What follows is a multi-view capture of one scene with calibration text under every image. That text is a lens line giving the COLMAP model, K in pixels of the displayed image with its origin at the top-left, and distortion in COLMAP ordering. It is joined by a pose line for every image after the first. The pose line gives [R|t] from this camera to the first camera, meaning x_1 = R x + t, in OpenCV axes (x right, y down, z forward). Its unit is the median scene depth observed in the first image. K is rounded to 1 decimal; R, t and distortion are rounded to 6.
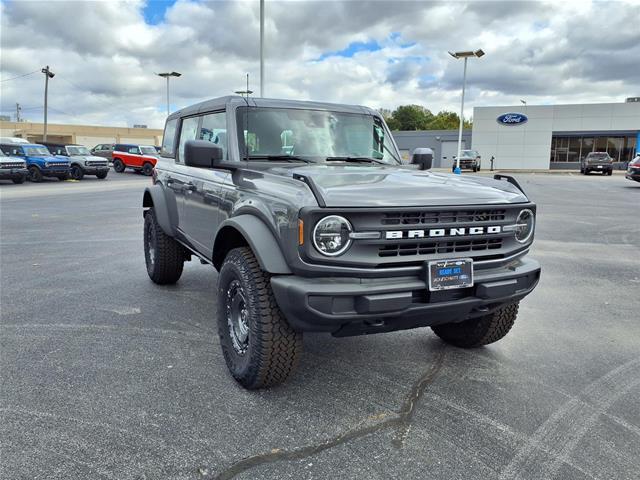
lens RADIAL K [[523.1, 0, 318.3], [0, 523.1, 242.9], [0, 0, 1]] dist [0.015927, -0.021488]
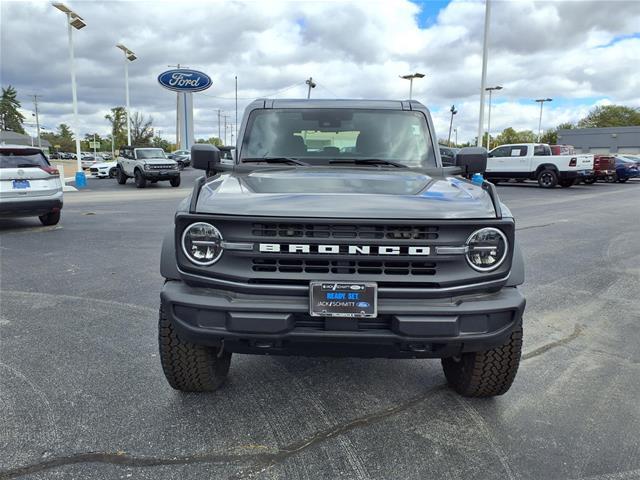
lens RADIAL K [[524.7, 0, 316.5], [0, 524.7, 239.1], [0, 0, 1]] dist [0.024129, -0.039913]
pose [[0.883446, 0.065258, -0.463967, 0.594168], [-0.068958, 0.997579, 0.009008, -0.041337], [0.463432, 0.024036, 0.885807, 0.230904]]
